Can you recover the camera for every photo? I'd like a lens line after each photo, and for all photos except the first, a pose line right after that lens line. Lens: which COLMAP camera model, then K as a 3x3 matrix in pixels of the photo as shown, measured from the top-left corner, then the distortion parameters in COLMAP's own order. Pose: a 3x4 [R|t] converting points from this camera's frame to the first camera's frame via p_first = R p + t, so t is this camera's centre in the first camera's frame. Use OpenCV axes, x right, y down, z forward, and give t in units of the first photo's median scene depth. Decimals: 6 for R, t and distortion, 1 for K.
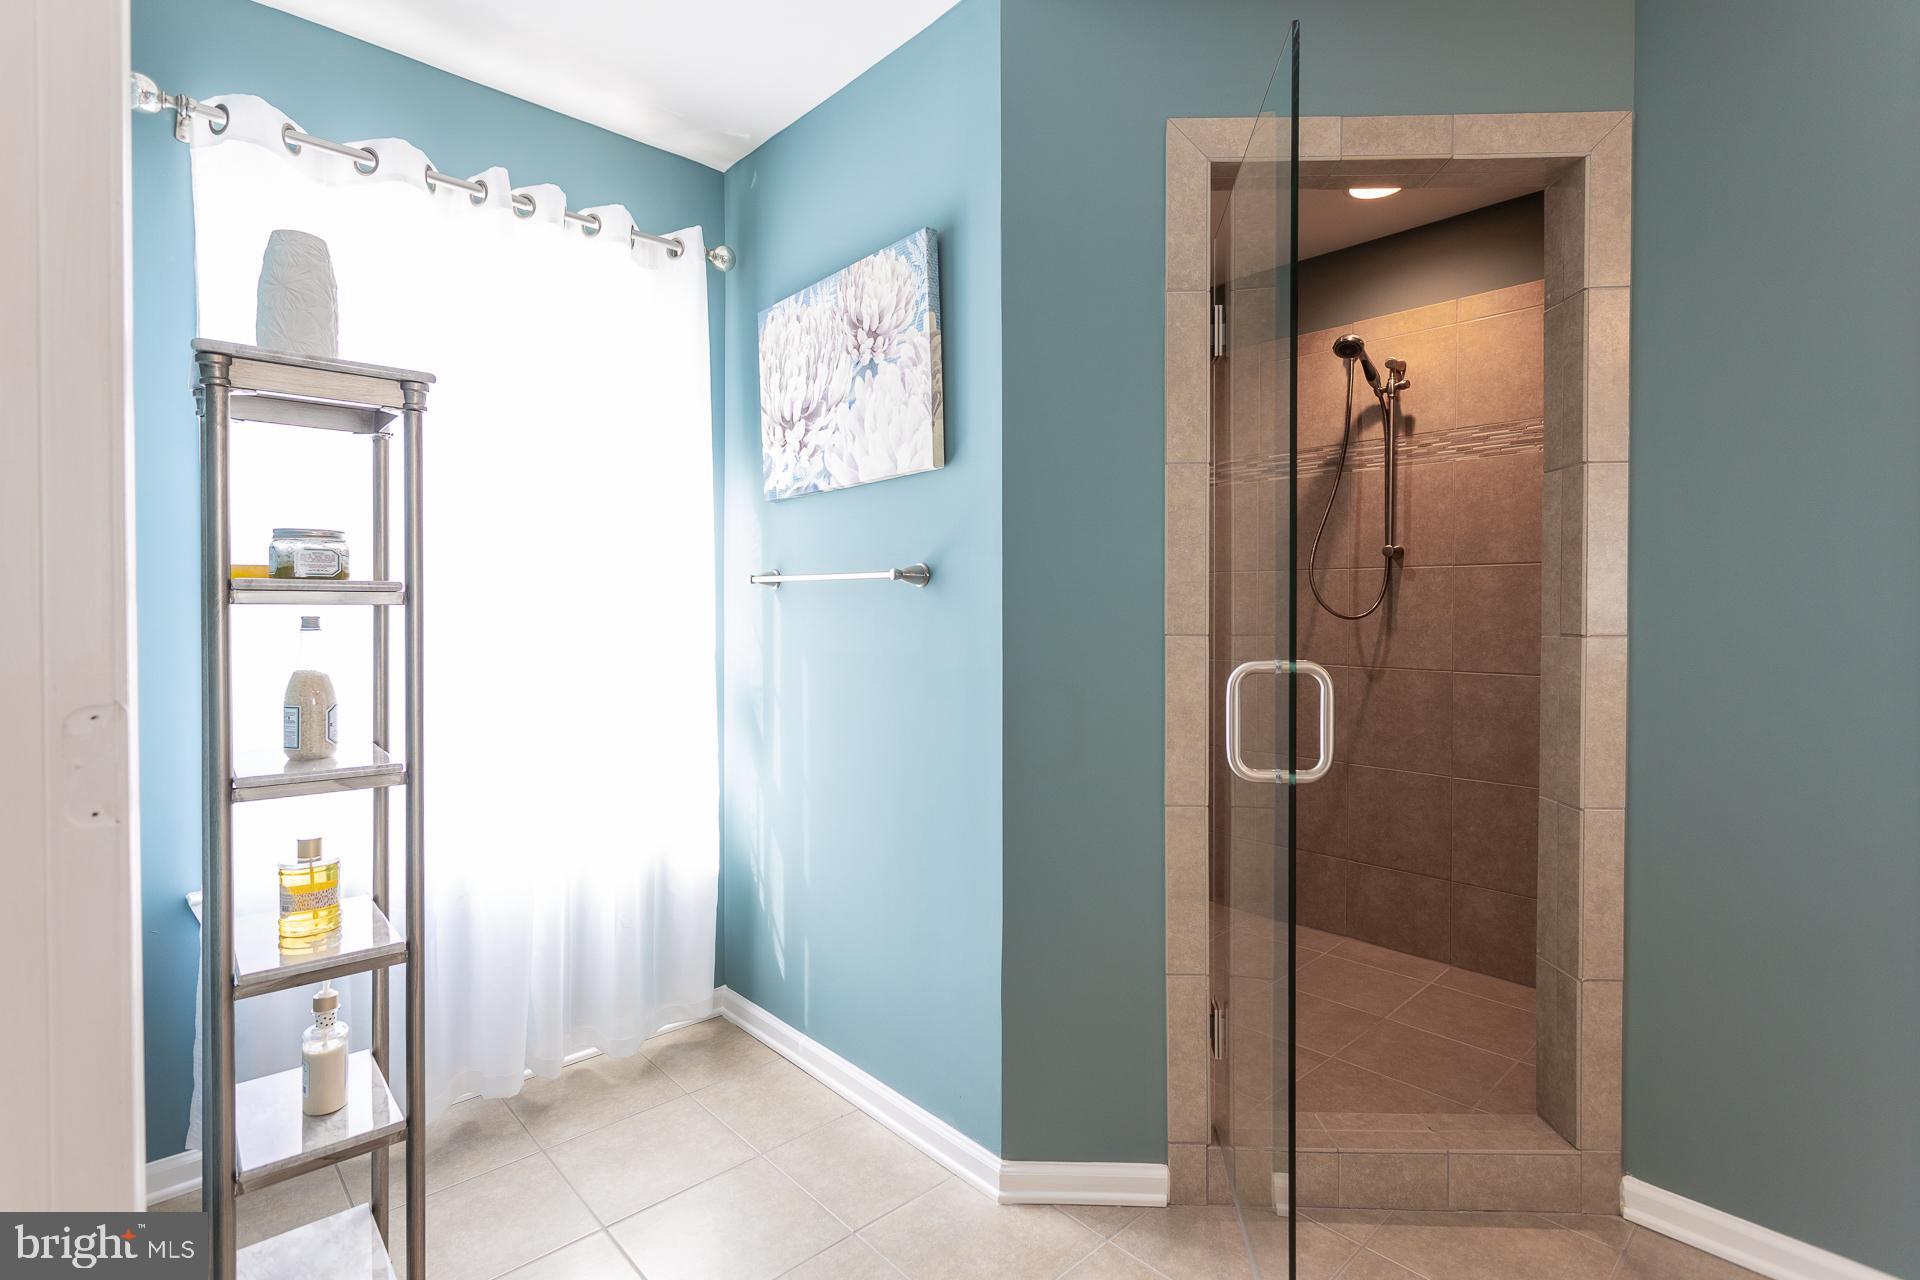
lens RADIAL K [[916.5, 0, 961.4], [0, 916.5, 624.4], [0, 0, 1]] dist [0.004032, 0.000545]
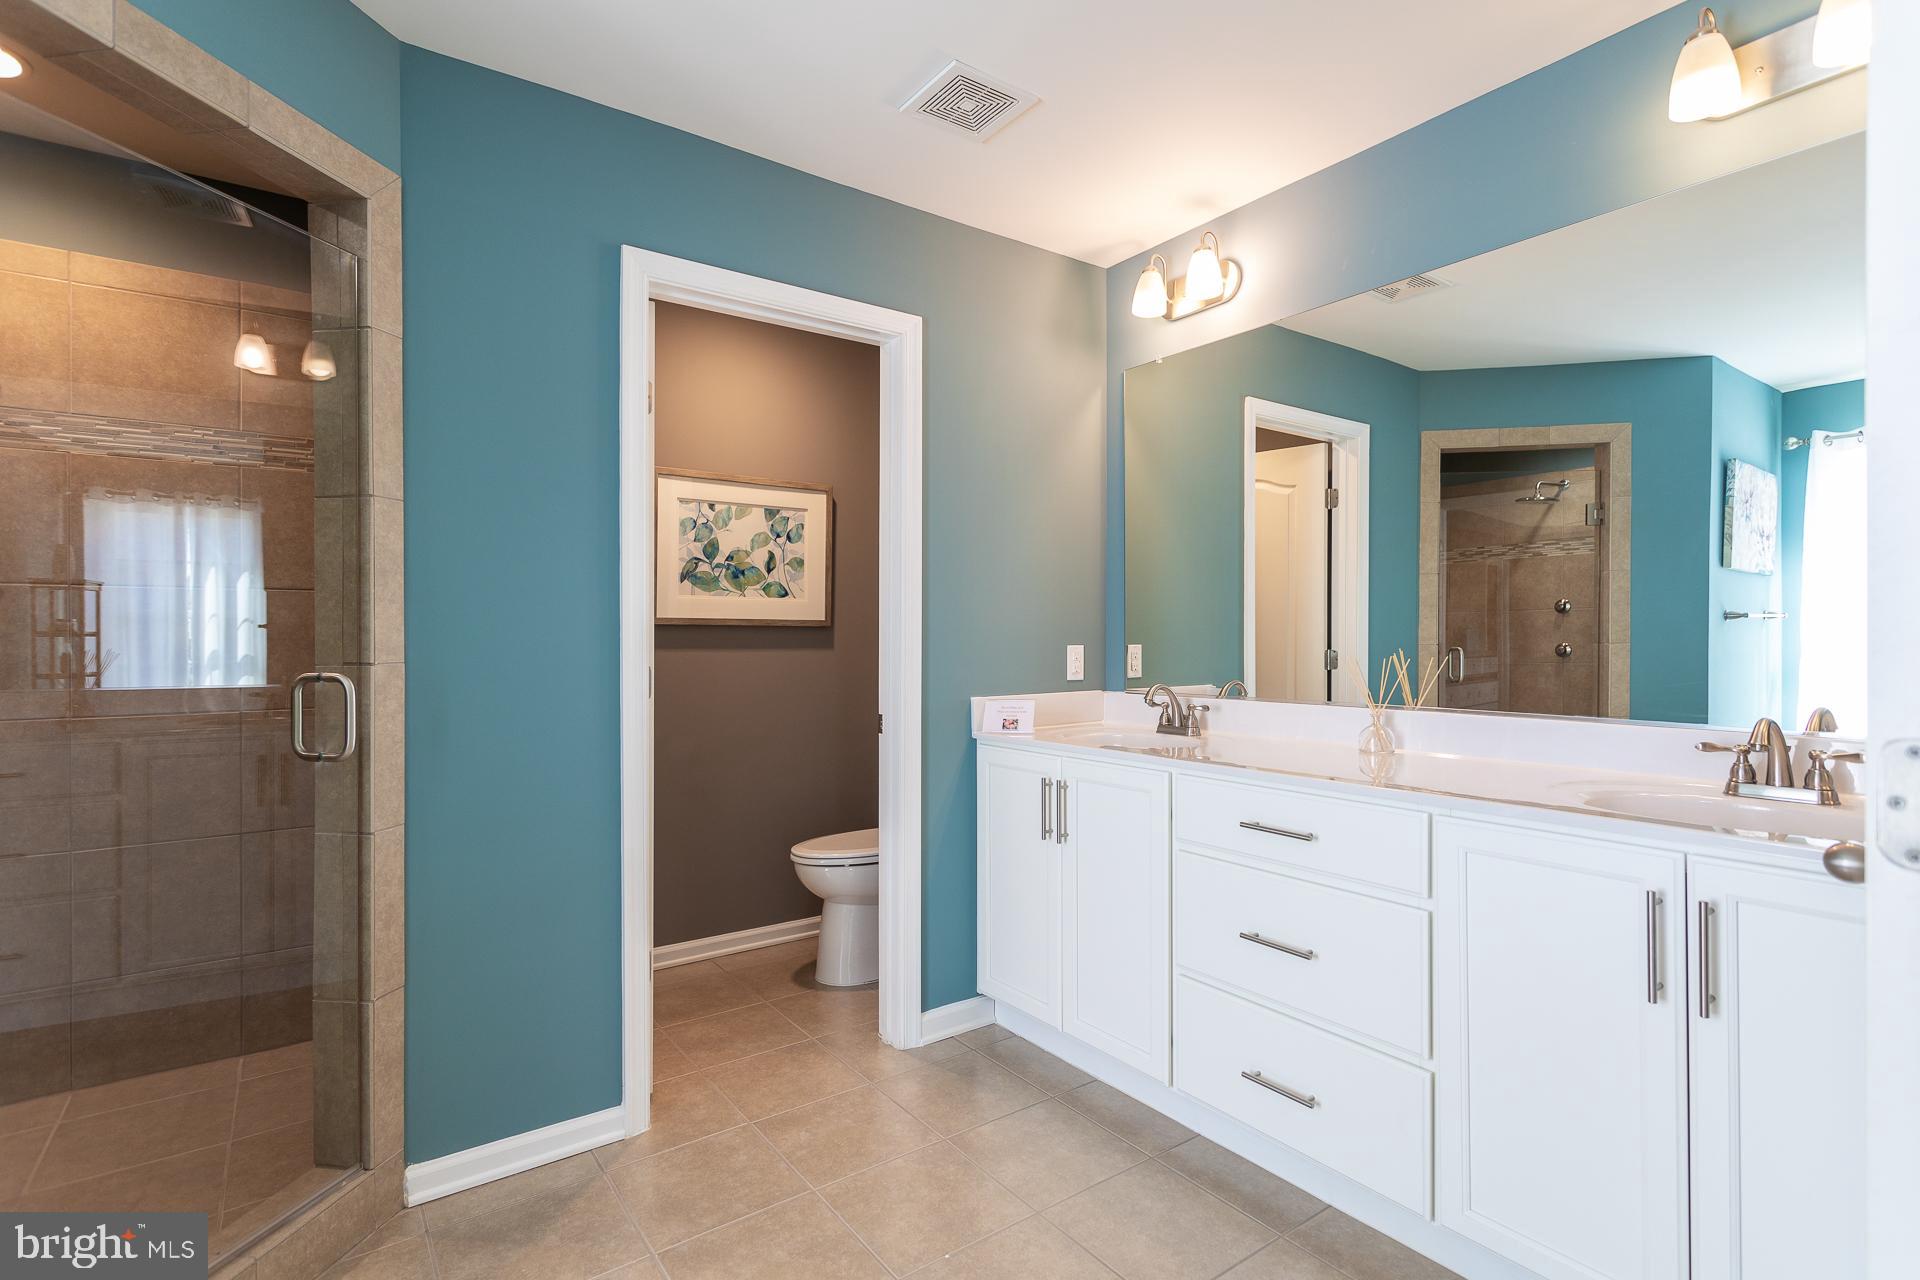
lens RADIAL K [[916.5, 0, 963.1], [0, 916.5, 637.9], [0, 0, 1]] dist [0.004032, 0.000545]
pose [[0.120783, -0.008080, 0.992646, -0.255838], [0.023184, 0.999717, 0.005316, -0.006748], [-0.992408, 0.022371, 0.120936, 0.217248]]
